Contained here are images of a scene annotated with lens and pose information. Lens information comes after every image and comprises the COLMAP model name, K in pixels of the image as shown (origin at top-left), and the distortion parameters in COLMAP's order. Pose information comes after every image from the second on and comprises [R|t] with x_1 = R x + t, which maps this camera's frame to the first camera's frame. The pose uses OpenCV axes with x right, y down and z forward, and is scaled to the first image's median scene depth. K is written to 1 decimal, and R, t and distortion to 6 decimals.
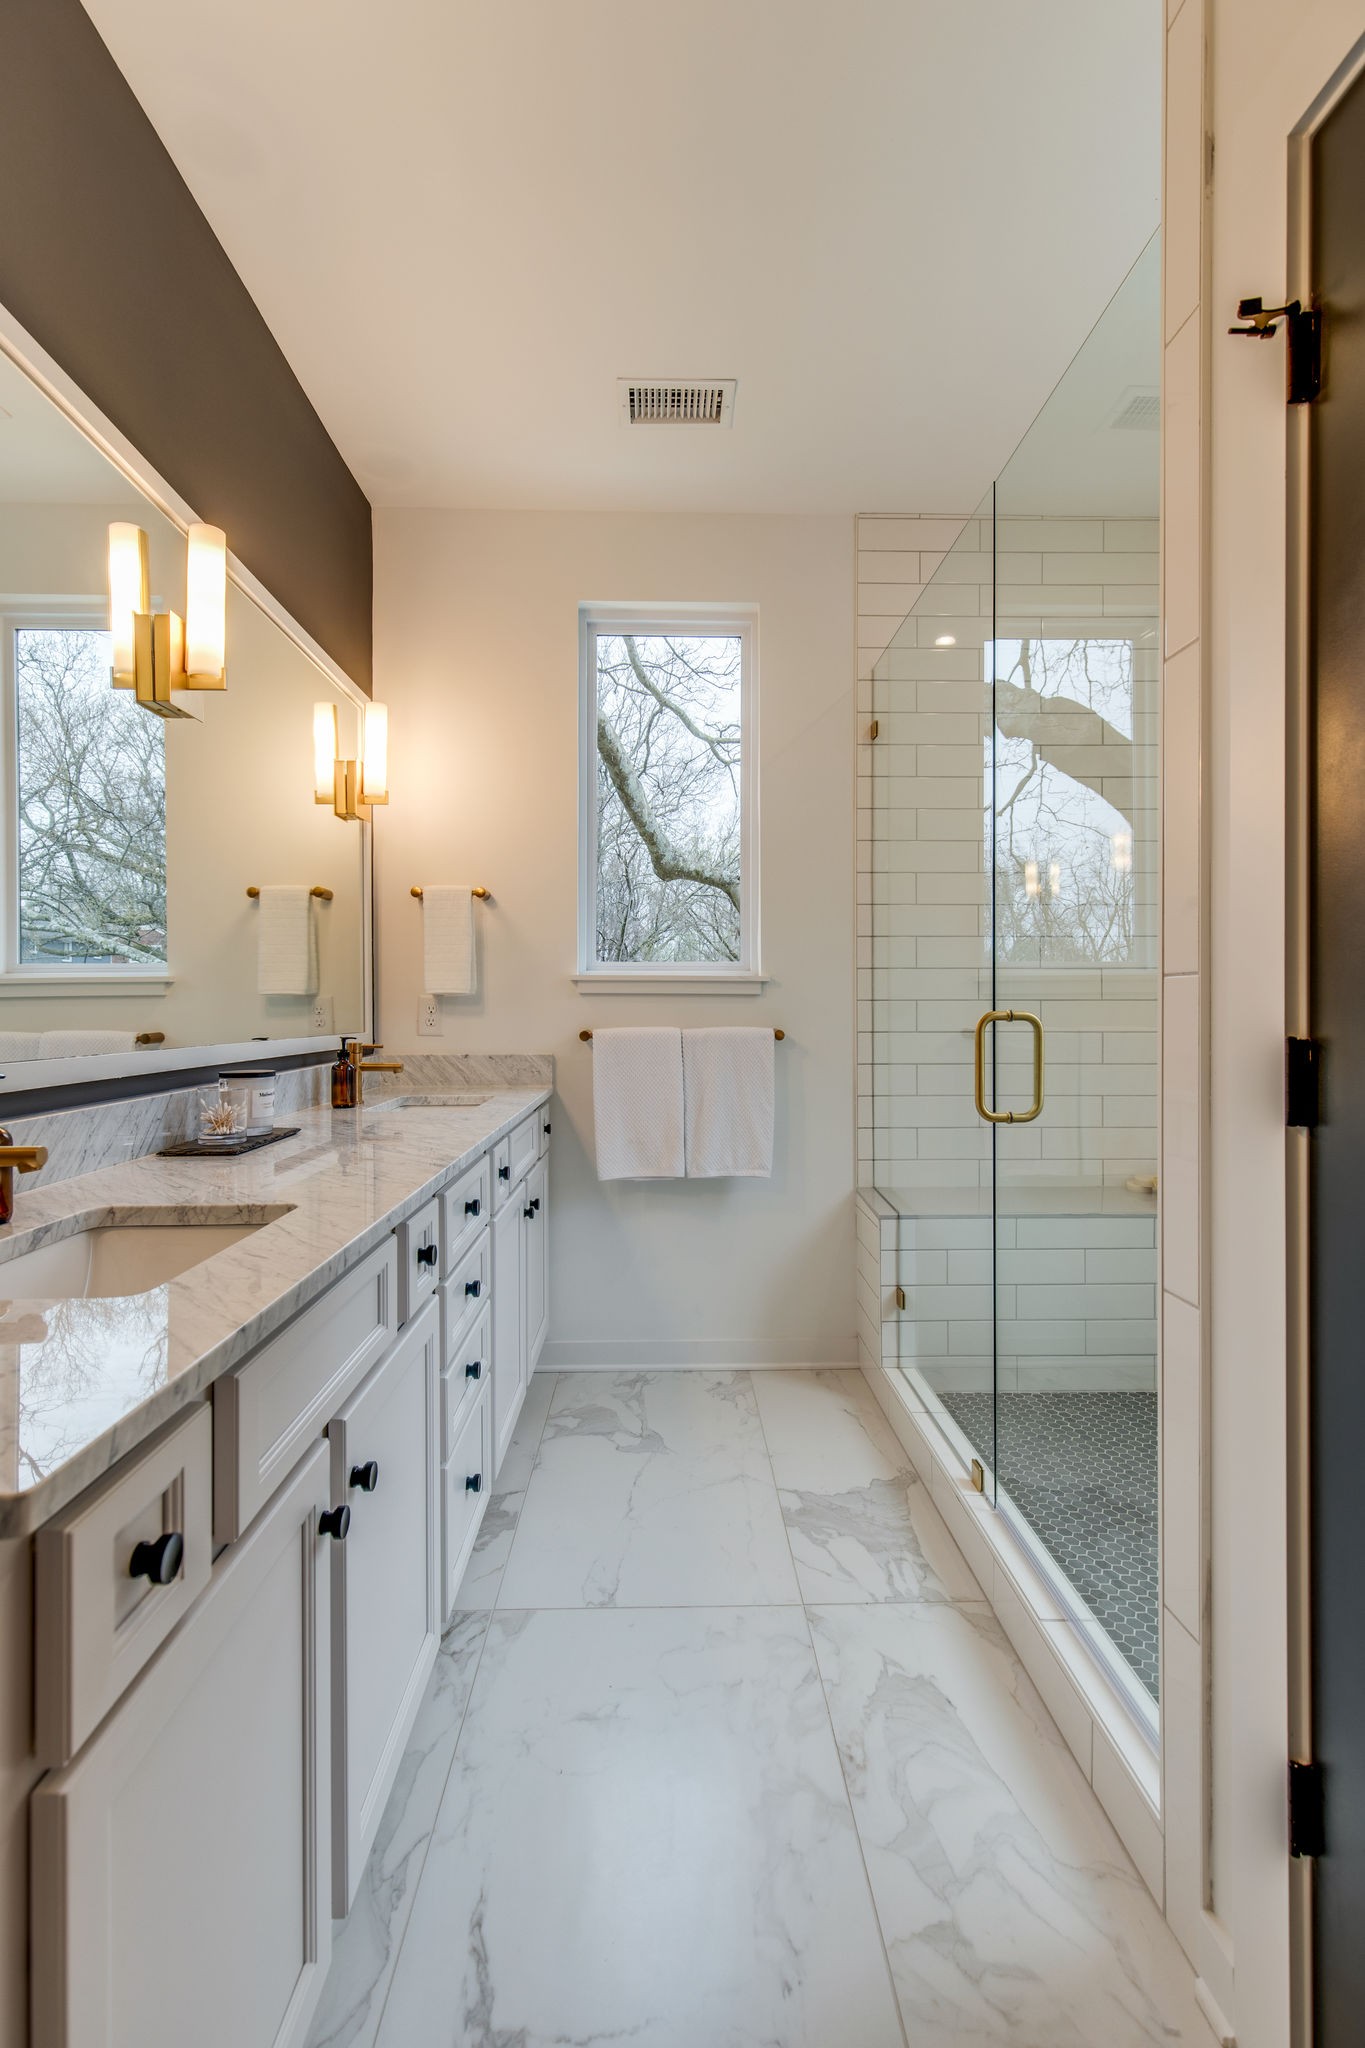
lens RADIAL K [[925.7, 0, 684.5], [0, 925.7, 1010.5], [0, 0, 1]] dist [0.008581, -0.001371]
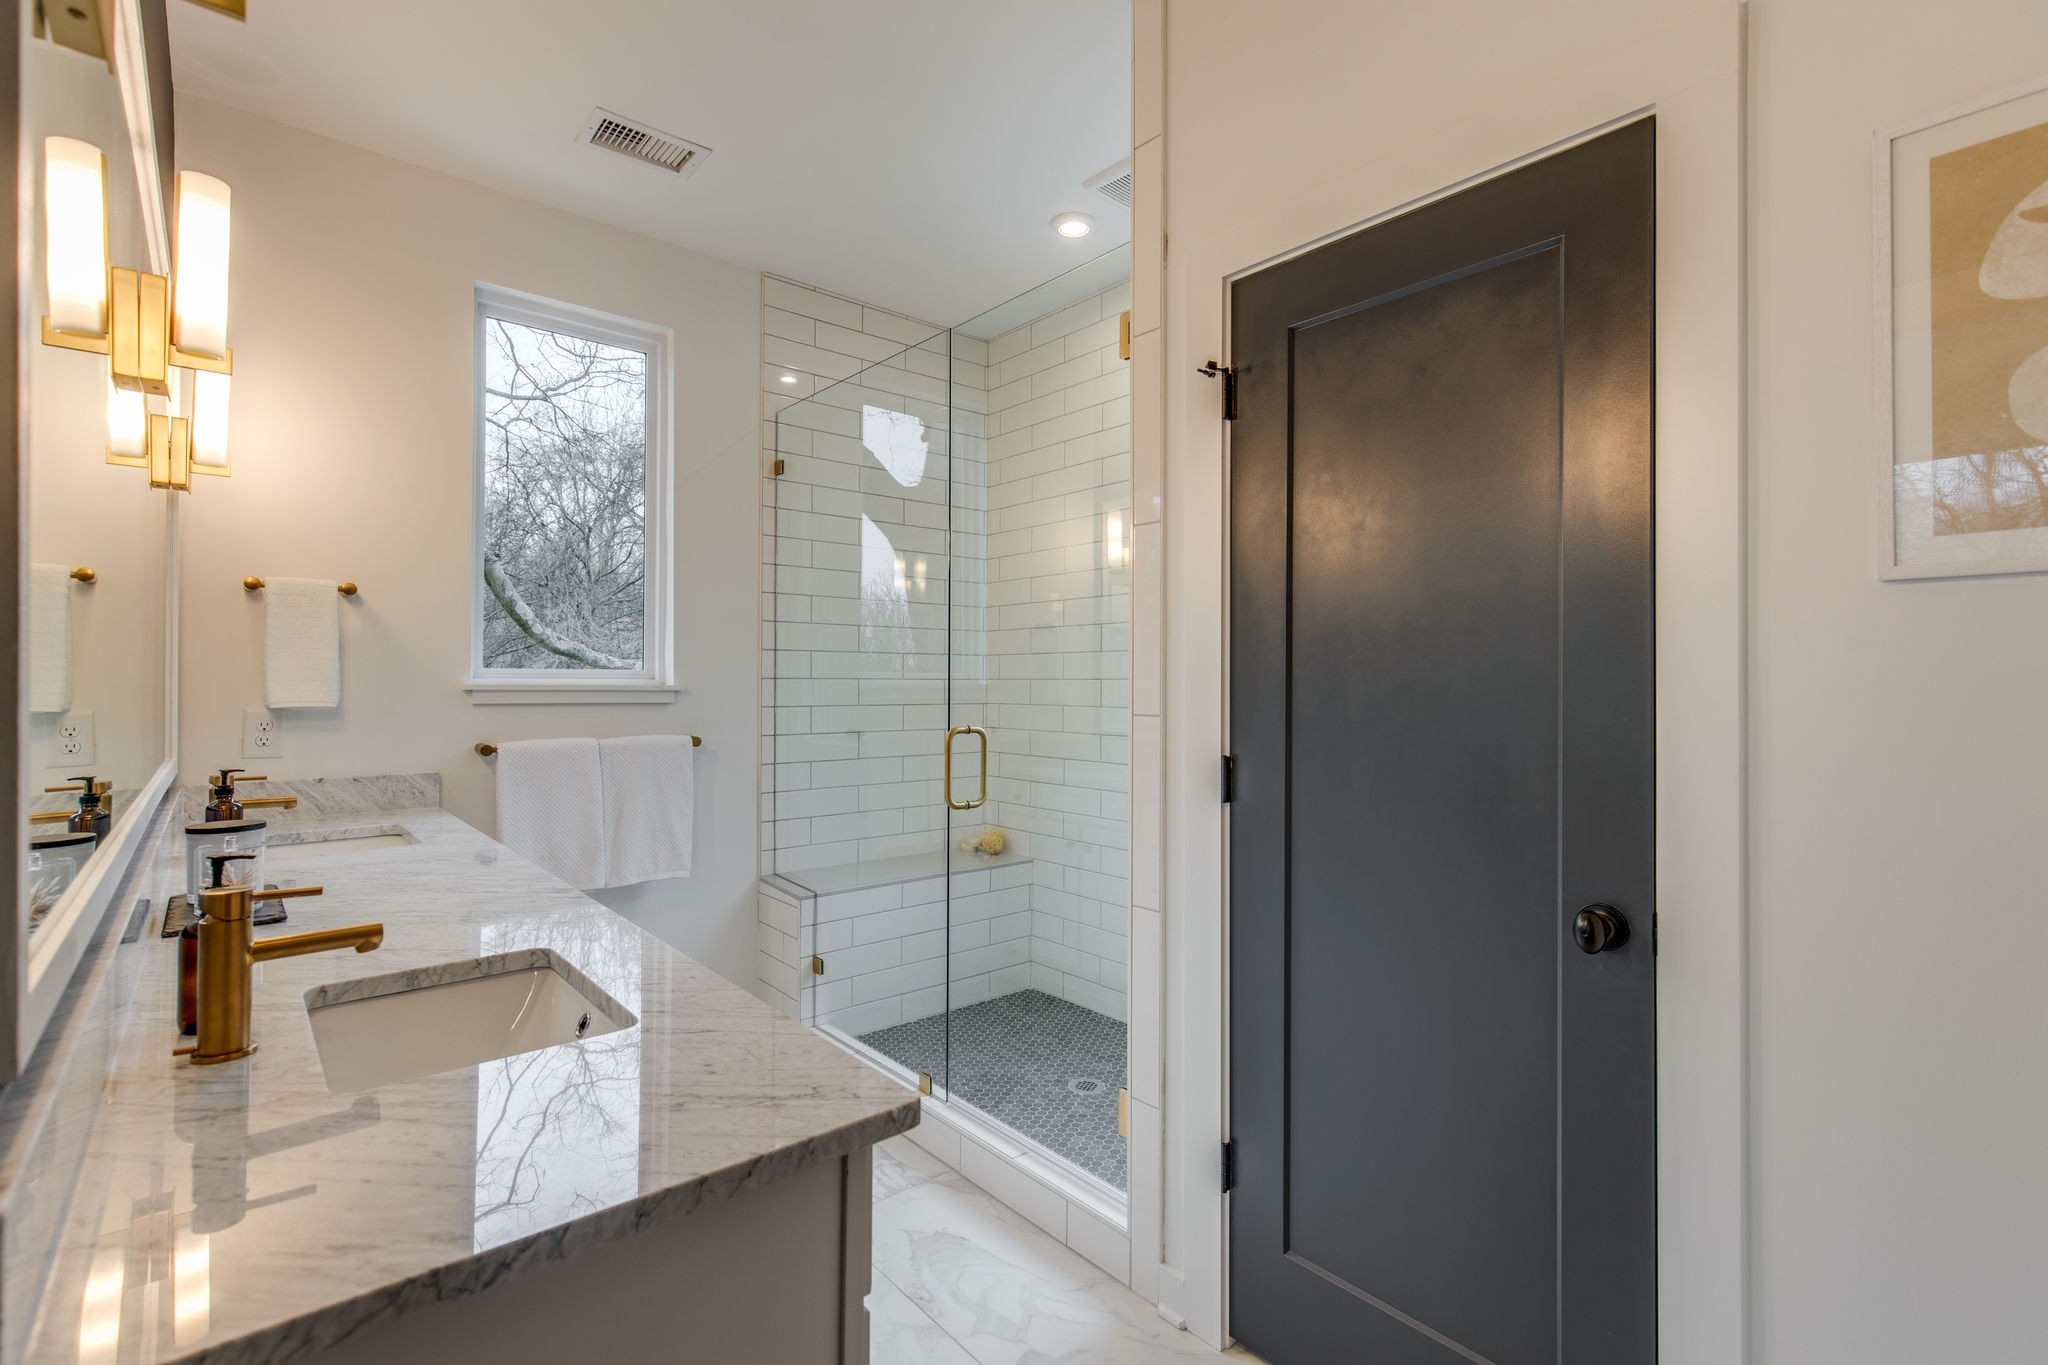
lens RADIAL K [[925.7, 0, 1030.4], [0, 925.7, 683.5], [0, 0, 1]] dist [0.008581, -0.001371]
pose [[0.776674, 0.003138, 0.629895, -0.291289], [0.000152, 0.999987, -0.005170, -0.037457], [-0.629903, 0.004112, 0.776663, -0.072375]]
